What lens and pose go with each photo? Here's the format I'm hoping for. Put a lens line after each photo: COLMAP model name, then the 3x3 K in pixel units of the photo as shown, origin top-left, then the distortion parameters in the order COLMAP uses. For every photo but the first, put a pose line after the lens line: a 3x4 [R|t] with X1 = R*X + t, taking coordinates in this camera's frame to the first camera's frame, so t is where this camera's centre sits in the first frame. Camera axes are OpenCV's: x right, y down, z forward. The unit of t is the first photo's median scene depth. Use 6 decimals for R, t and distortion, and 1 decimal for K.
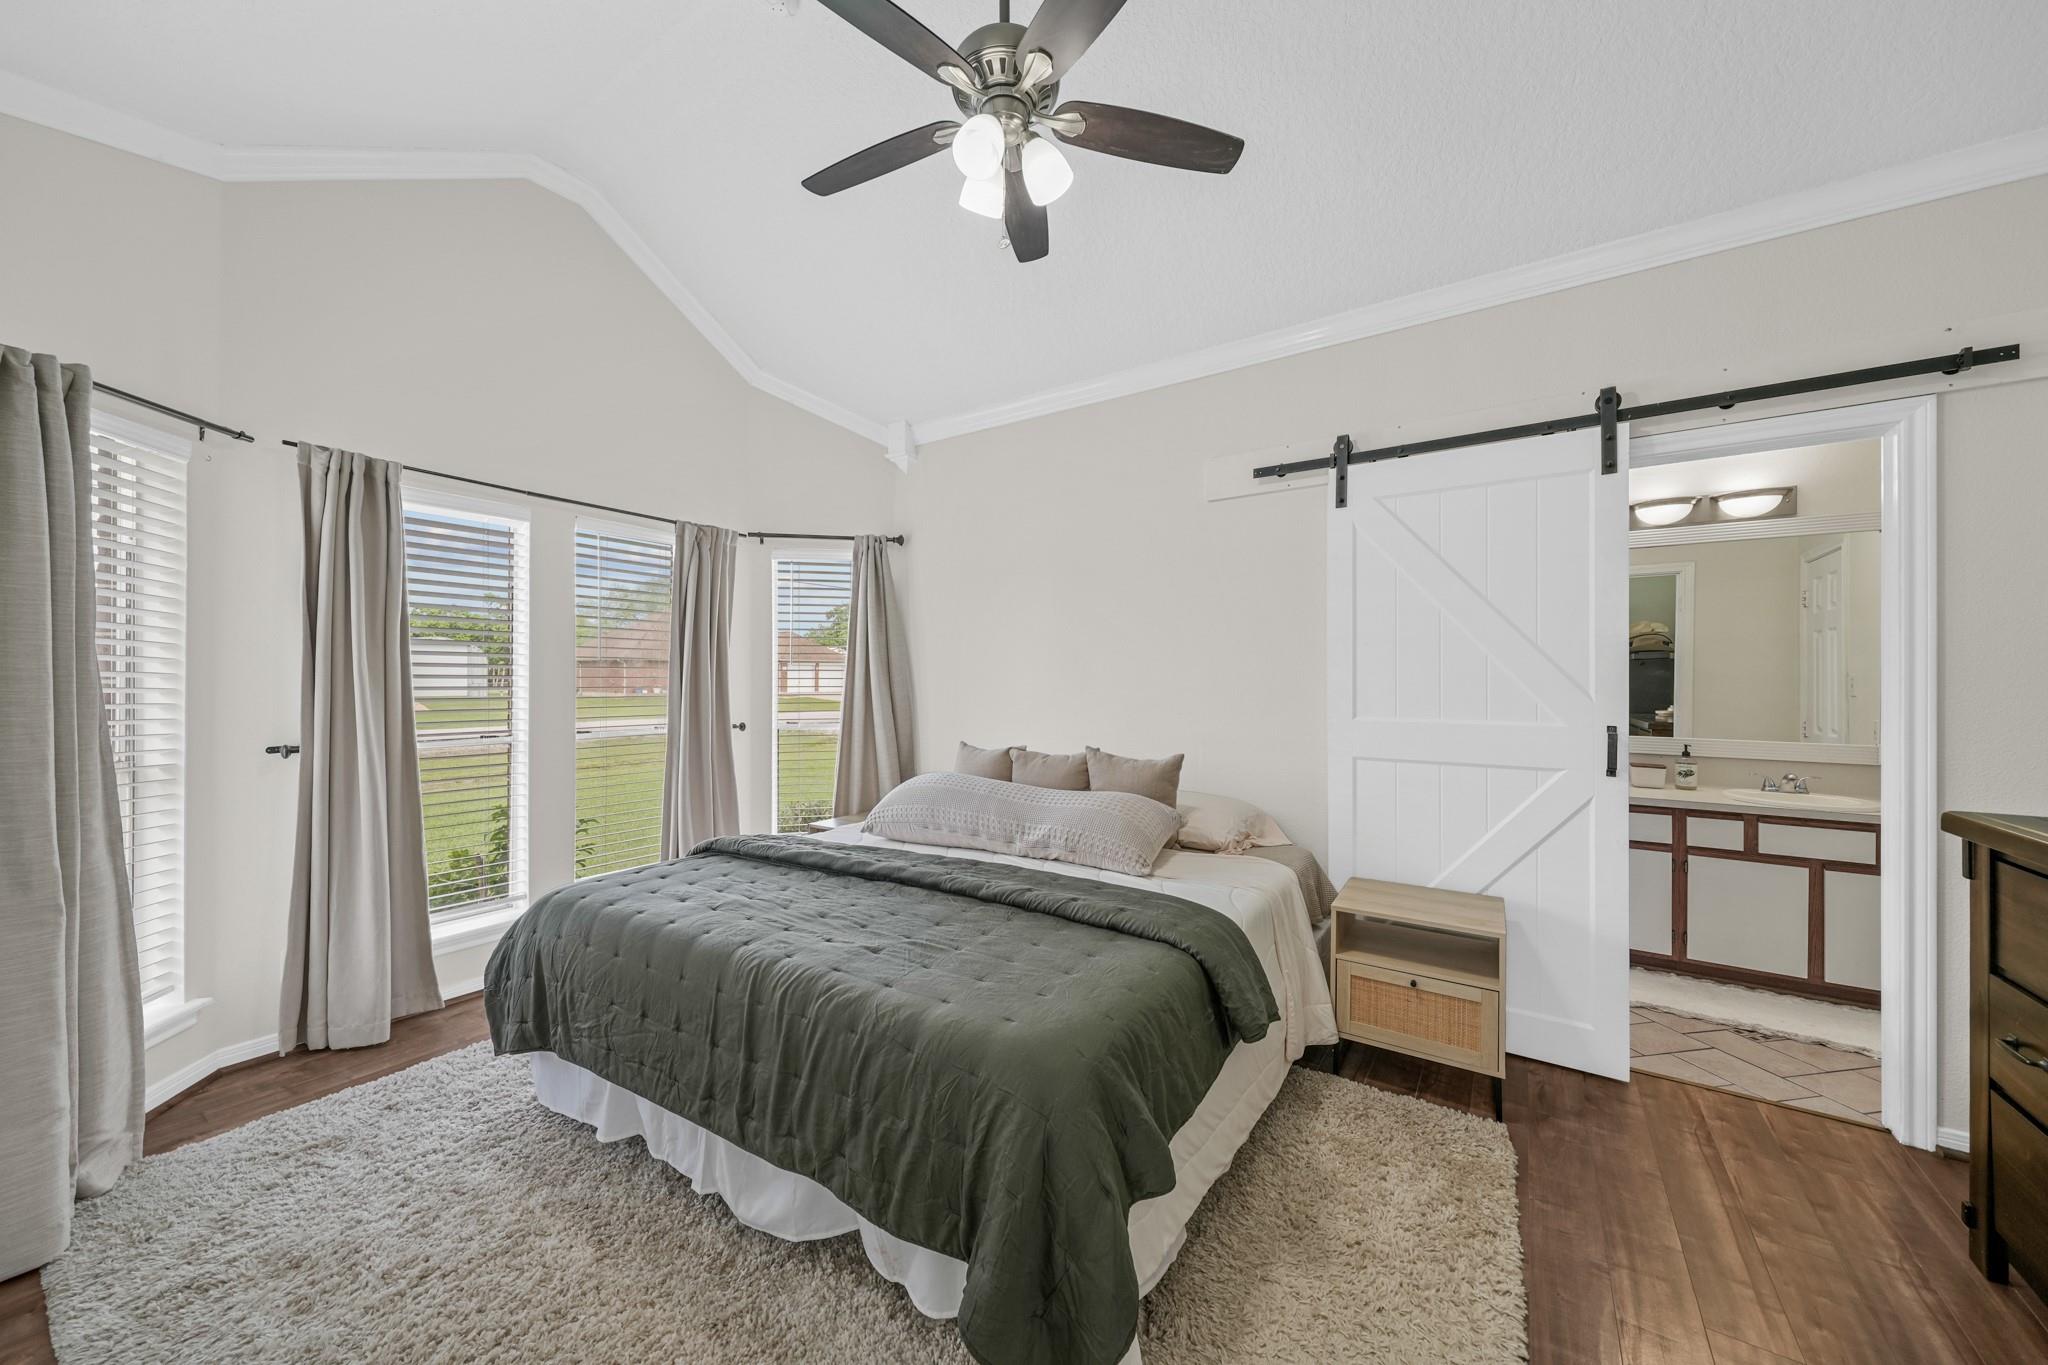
lens RADIAL K [[736.4, 0, 1018.5], [0, 736.4, 675.2], [0, 0, 1]] dist [0.006905, 0.000035]
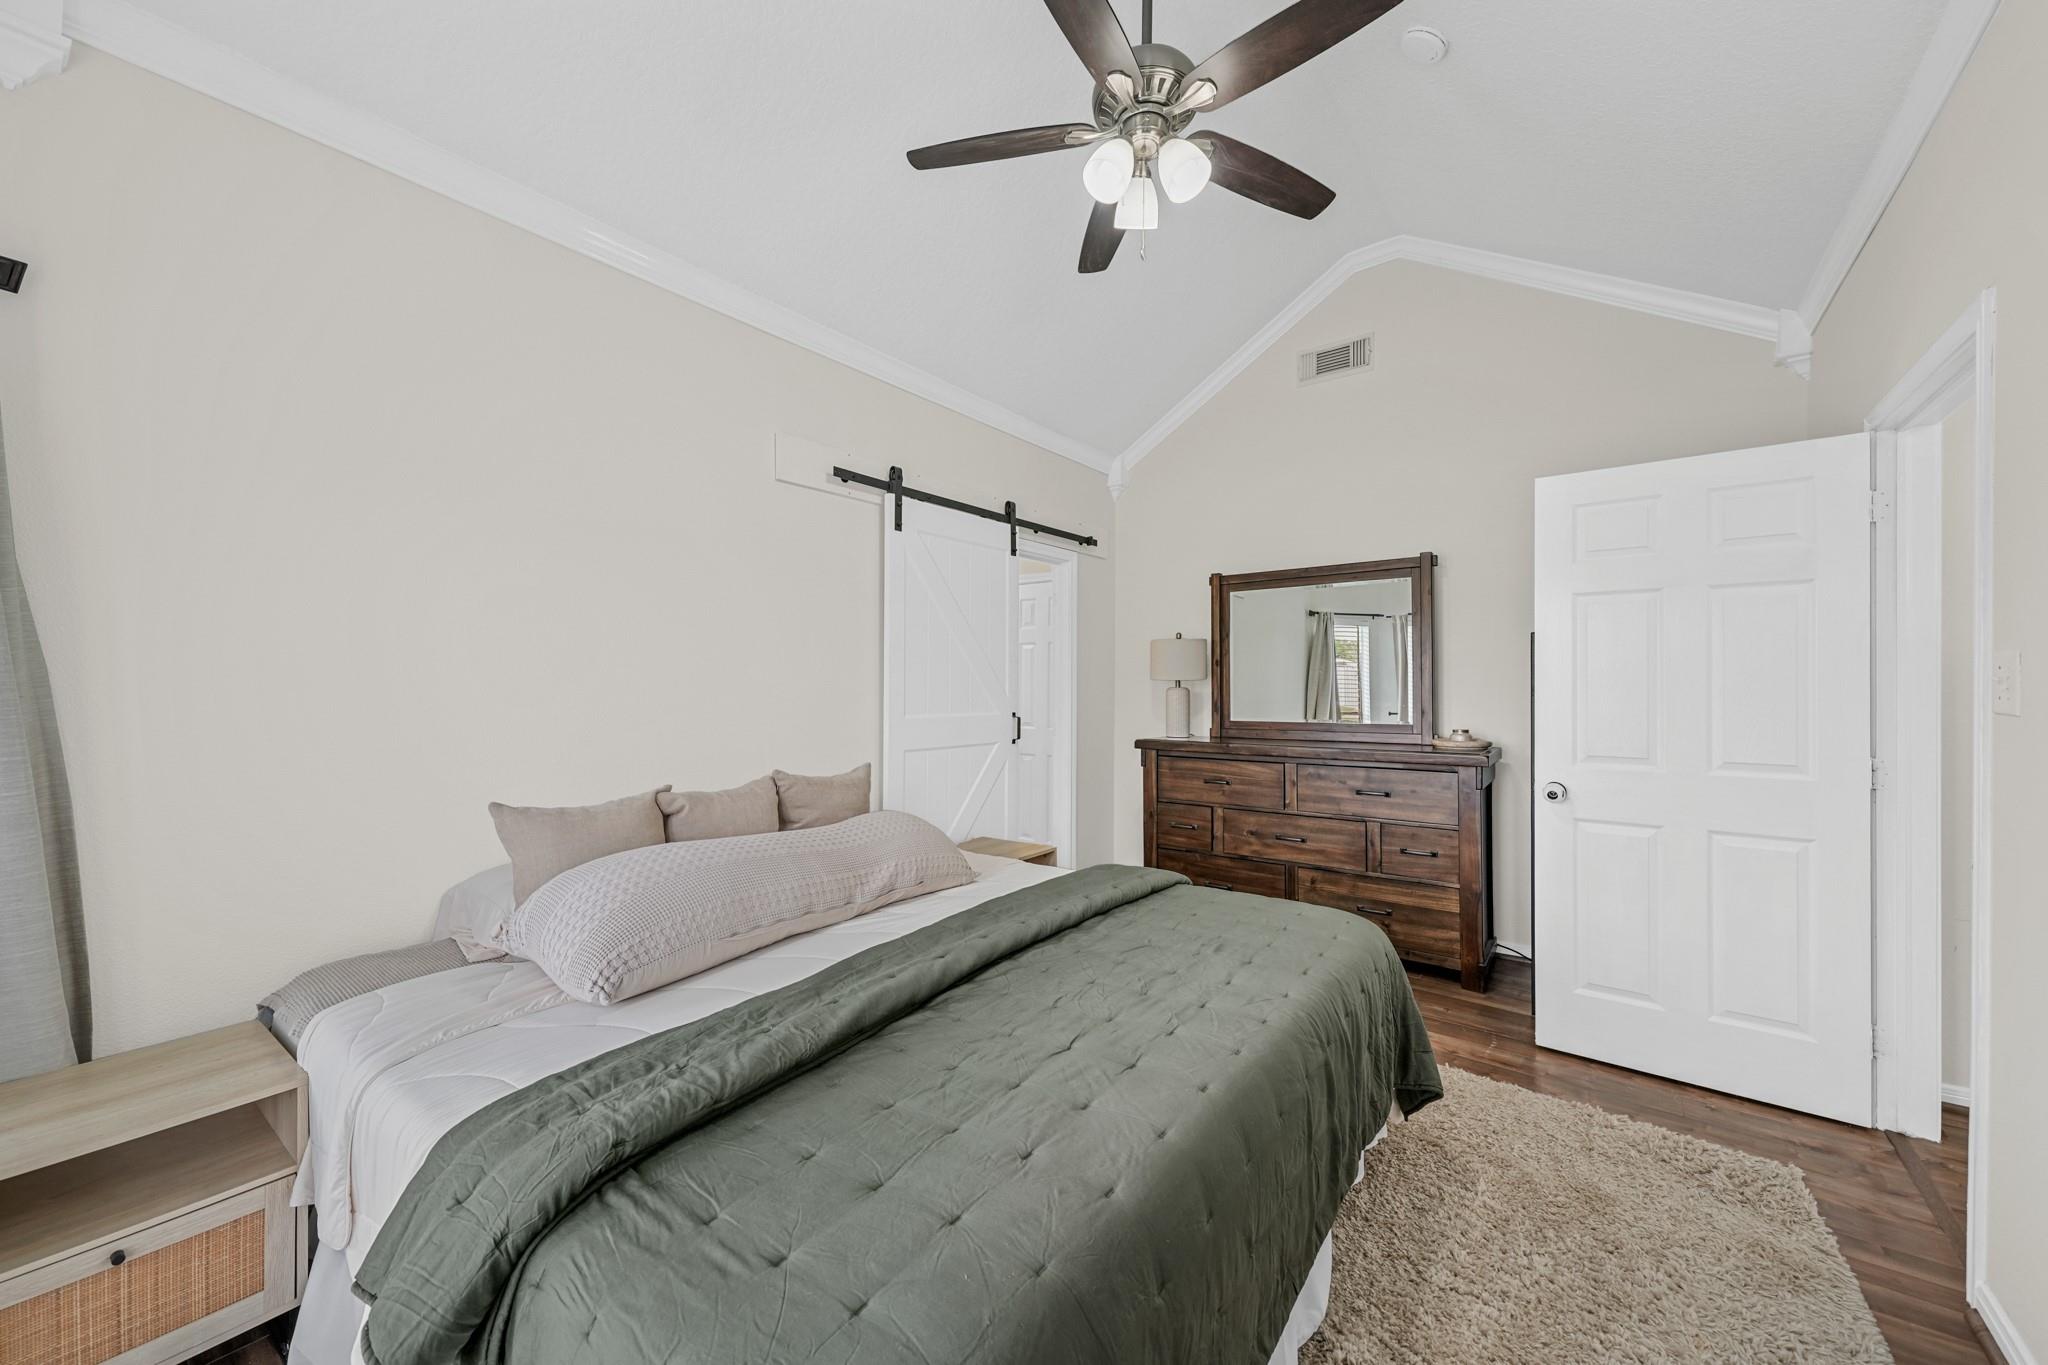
lens RADIAL K [[786.4, 0, 1016.7], [0, 786.4, 680.2], [0, 0, 1]] dist [0.001485, 0.000173]
pose [[0.049350, 0.005096, 0.998769, -0.914915], [-0.007493, 0.999961, -0.004732, 0.006145], [-0.998753, -0.007250, 0.049387, 0.919686]]
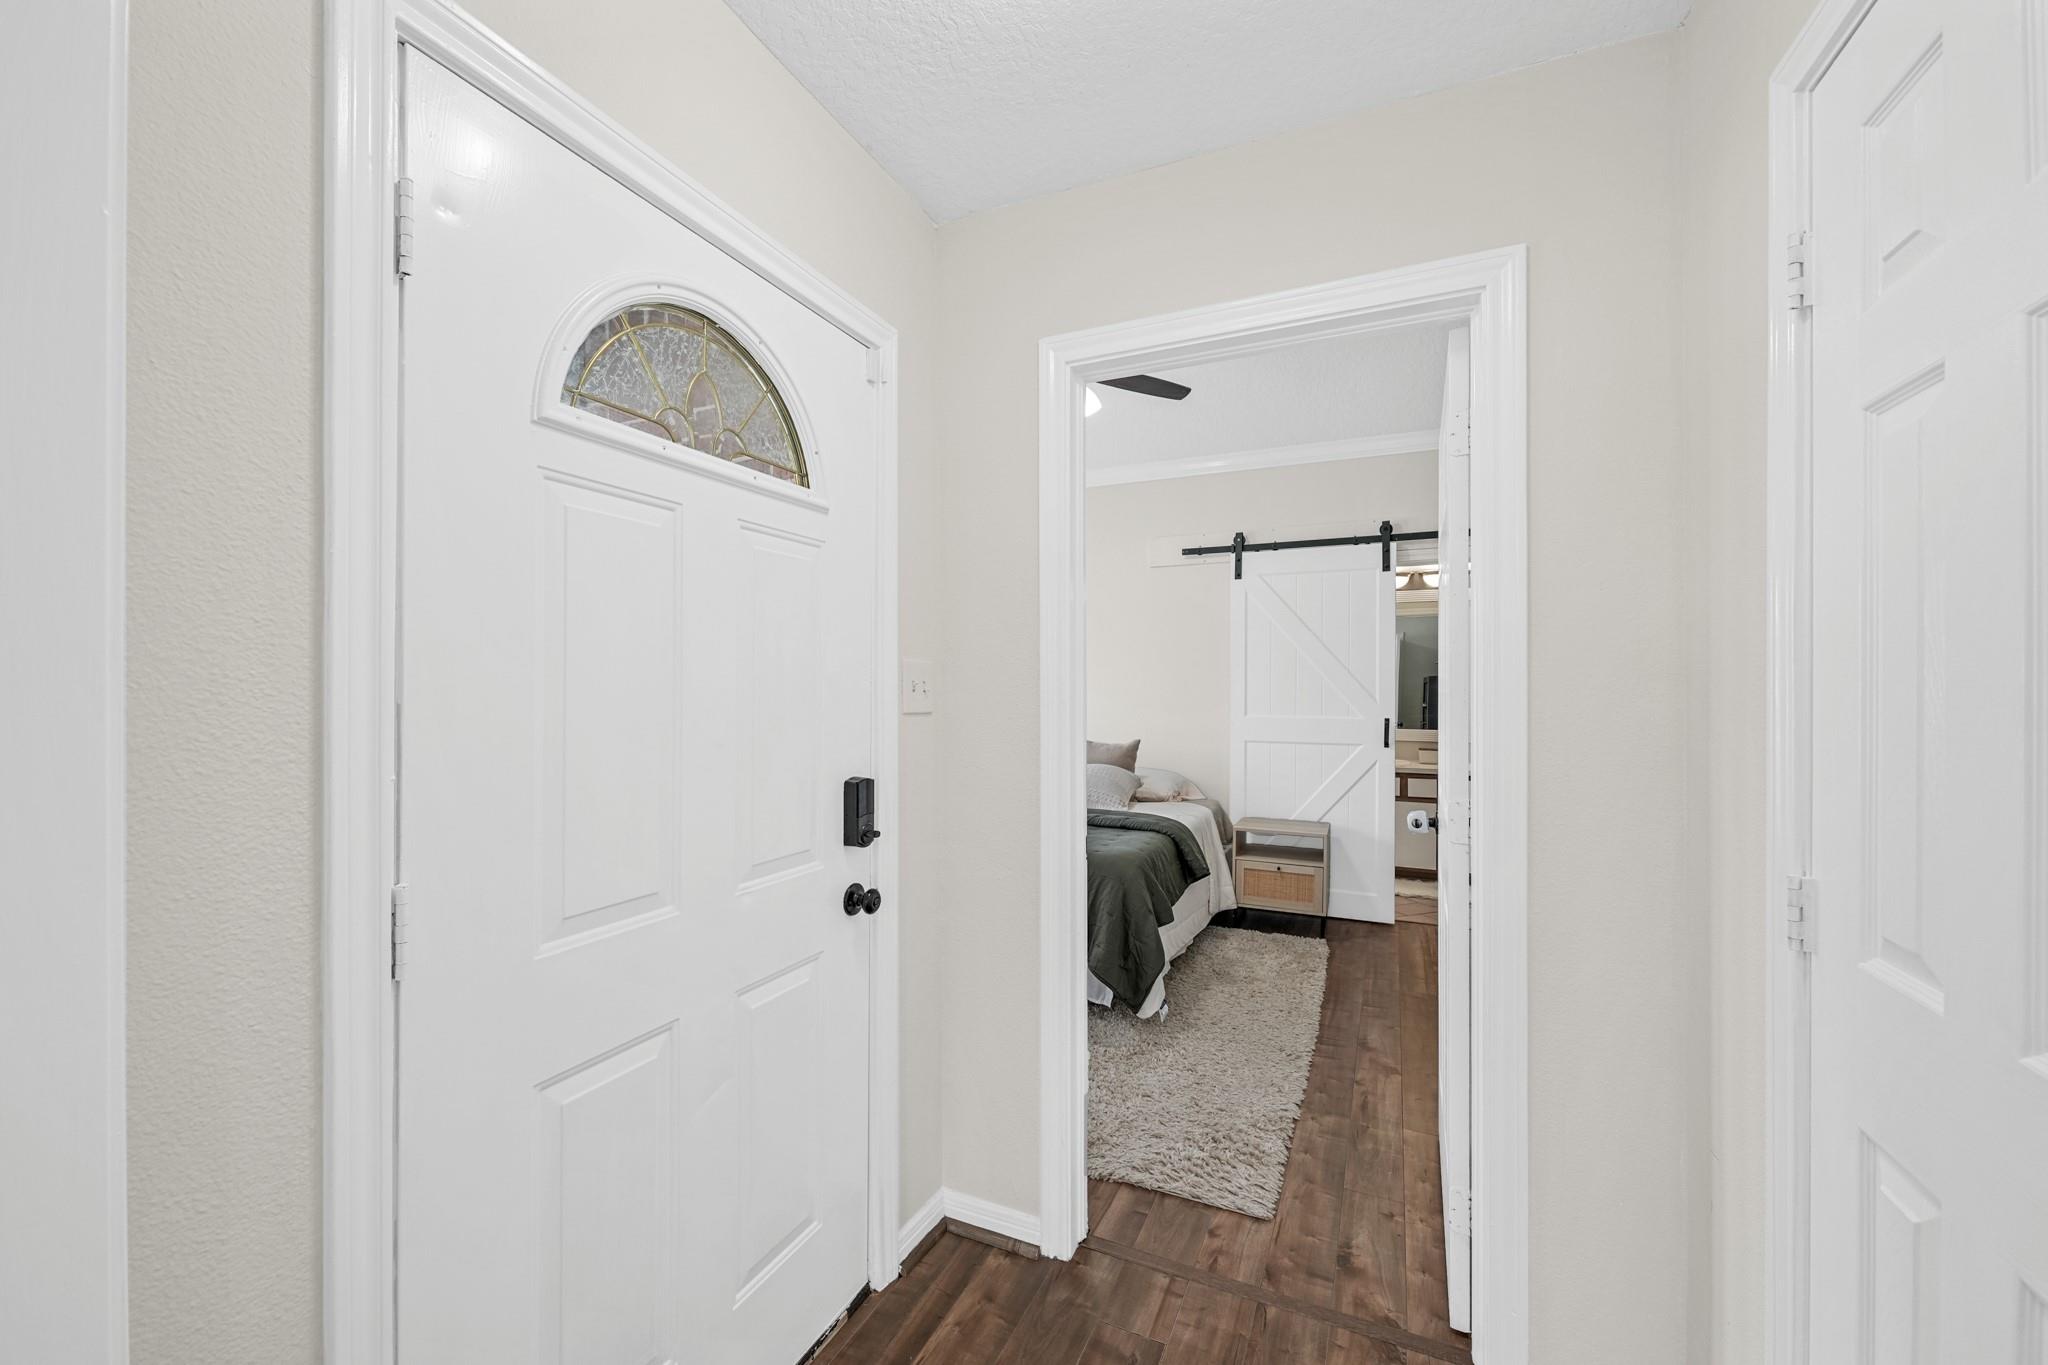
lens RADIAL K [[805.5, 0, 1017.9], [0, 805.5, 689.0], [0, 0, 1]] dist [0.000190, -0.000129]
pose [[0.986195, 0.003342, 0.165554, -0.360396], [-0.003911, 0.999988, 0.003110, -0.001195], [-0.165541, -0.003715, 0.986196, -0.716325]]
